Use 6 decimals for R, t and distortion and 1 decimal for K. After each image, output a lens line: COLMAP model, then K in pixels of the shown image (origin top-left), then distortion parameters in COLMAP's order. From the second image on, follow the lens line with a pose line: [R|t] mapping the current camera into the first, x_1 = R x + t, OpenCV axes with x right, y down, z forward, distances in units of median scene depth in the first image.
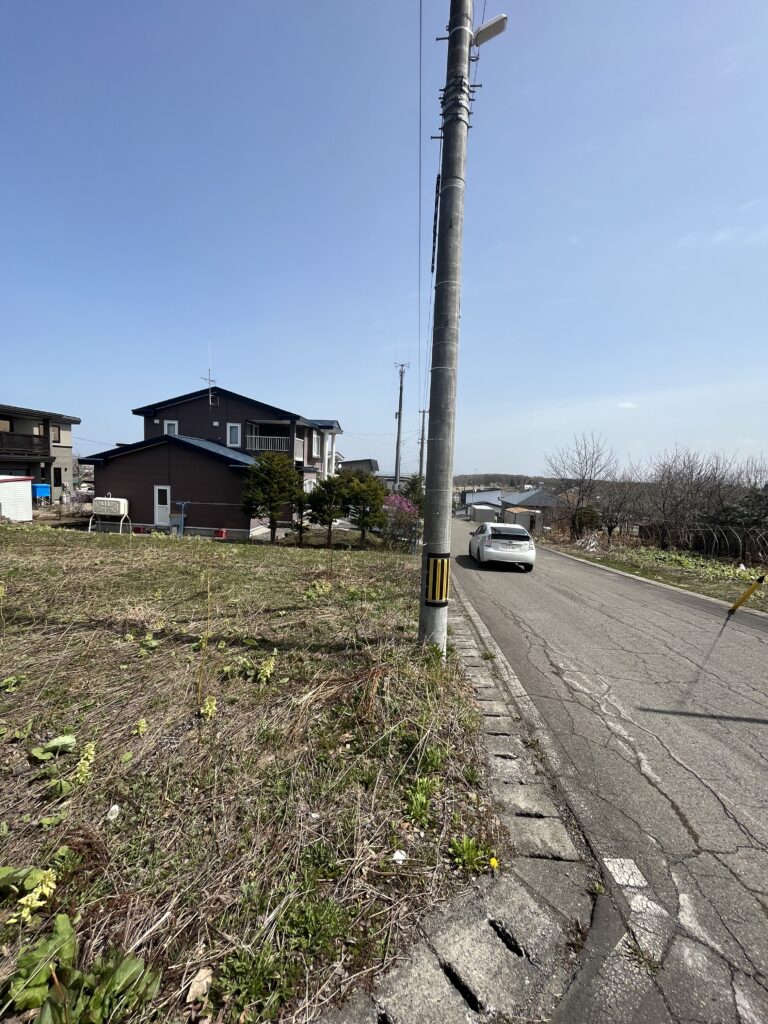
lens RADIAL K [[415.2, 0, 383.9], [0, 415.2, 513.3], [0, 0, 1]] dist [-0.003141, 0.000299]
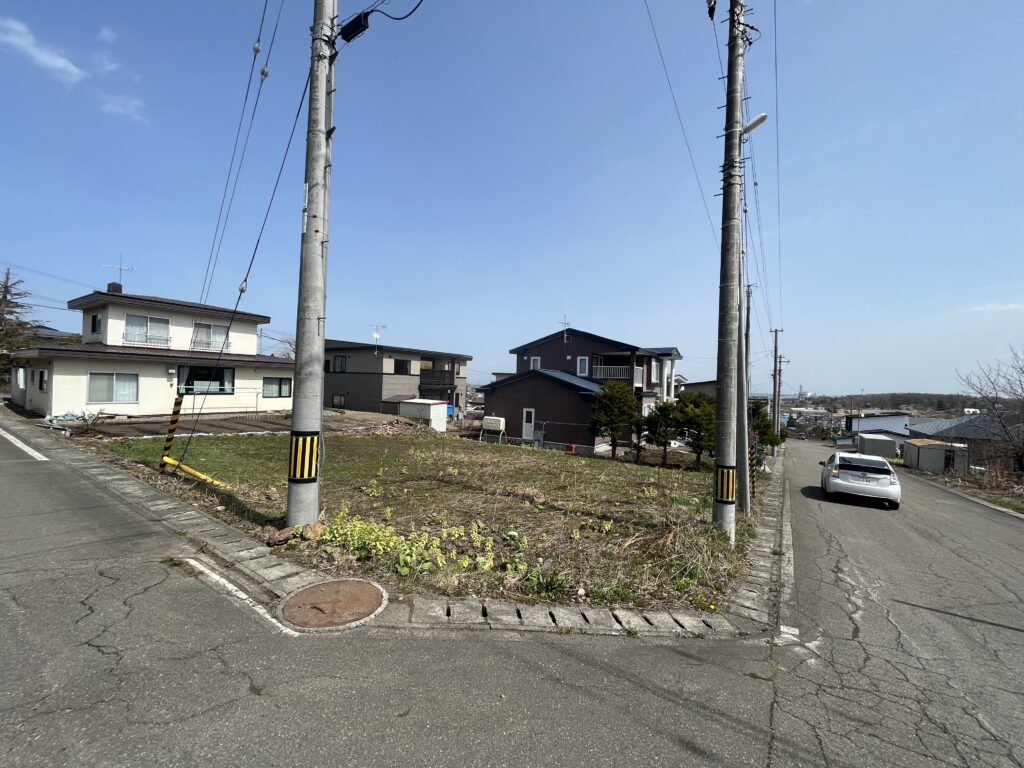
lens RADIAL K [[415.2, 0, 512.6], [0, 415.2, 383.9], [0, 0, 1]] dist [-0.003141, 0.000299]
pose [[0.875594, -0.016703, -0.482760, 0.053038], [-0.040962, 0.993235, -0.108659, 0.000540], [0.481309, 0.114916, 0.868986, -0.181159]]
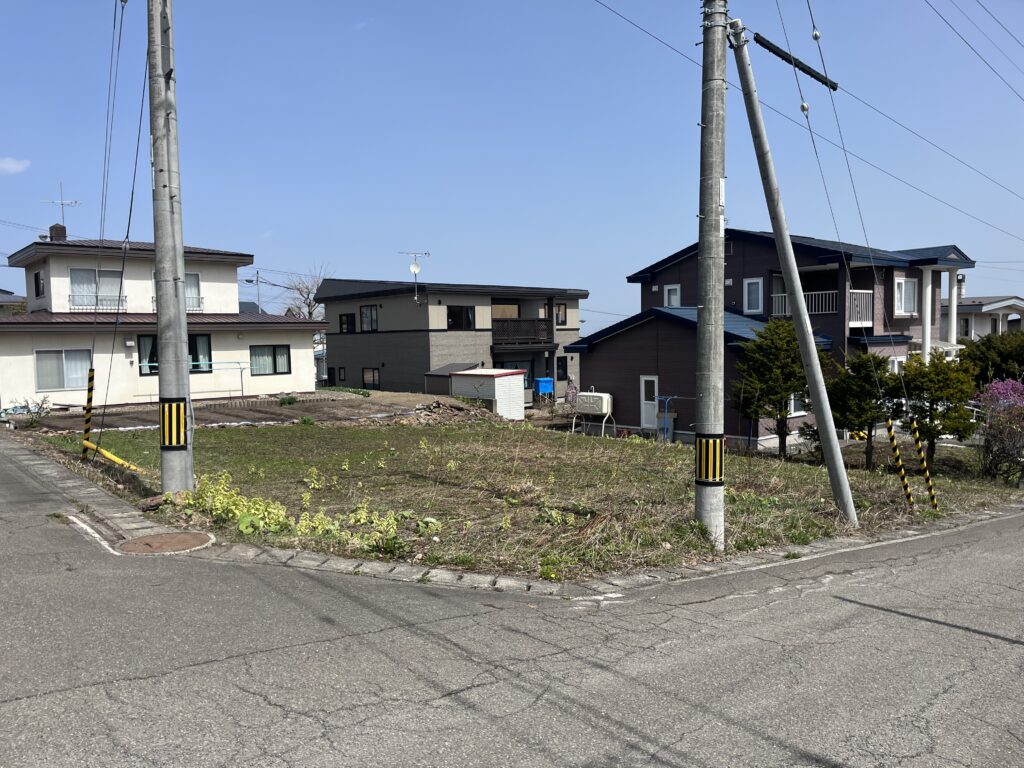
lens RADIAL K [[773.6, 0, 505.5], [0, 773.6, 393.4], [0, 0, 1]] dist [0.060026, -0.068392]
pose [[0.704878, -0.011720, -0.709231, 0.332353], [-0.016414, 0.999326, -0.032827, 0.019478], [0.709138, 0.034780, 0.704211, -0.207674]]
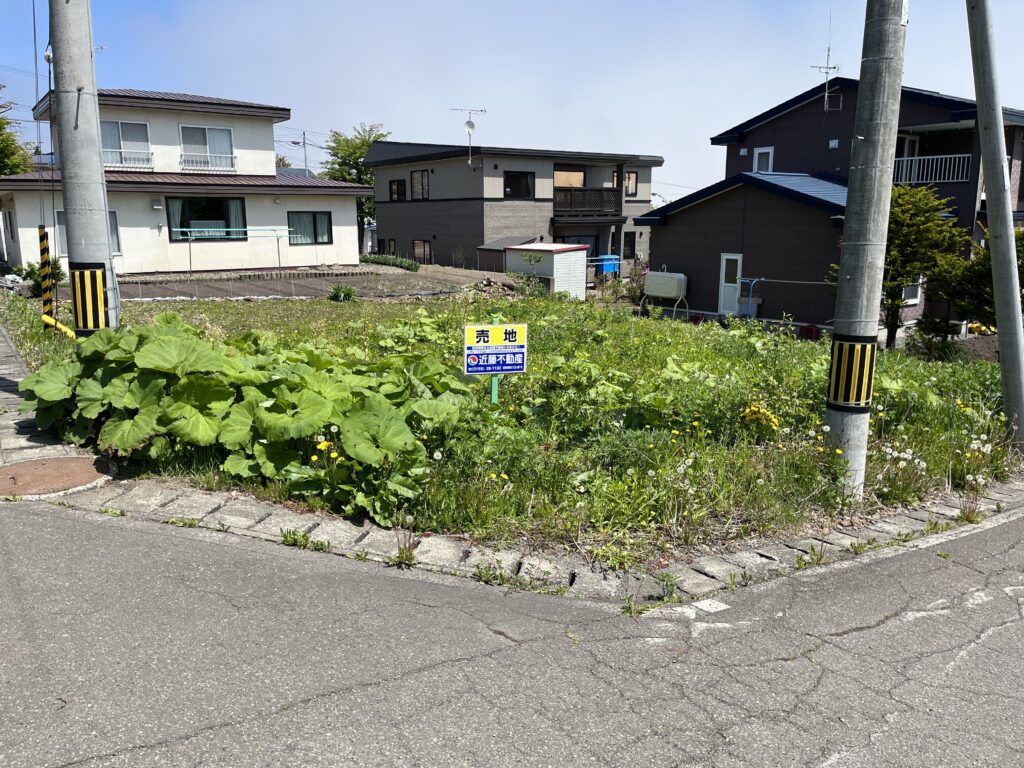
lens RADIAL K [[773.6, 0, 505.5], [0, 773.6, 378.6], [0, 0, 1]] dist [0.060026, -0.068392]
pose [[0.645447, 0.108420, -0.756071, 0.216706], [-0.042053, 0.993417, 0.106555, 0.015479], [0.762647, -0.036980, 0.645757, -0.081202]]
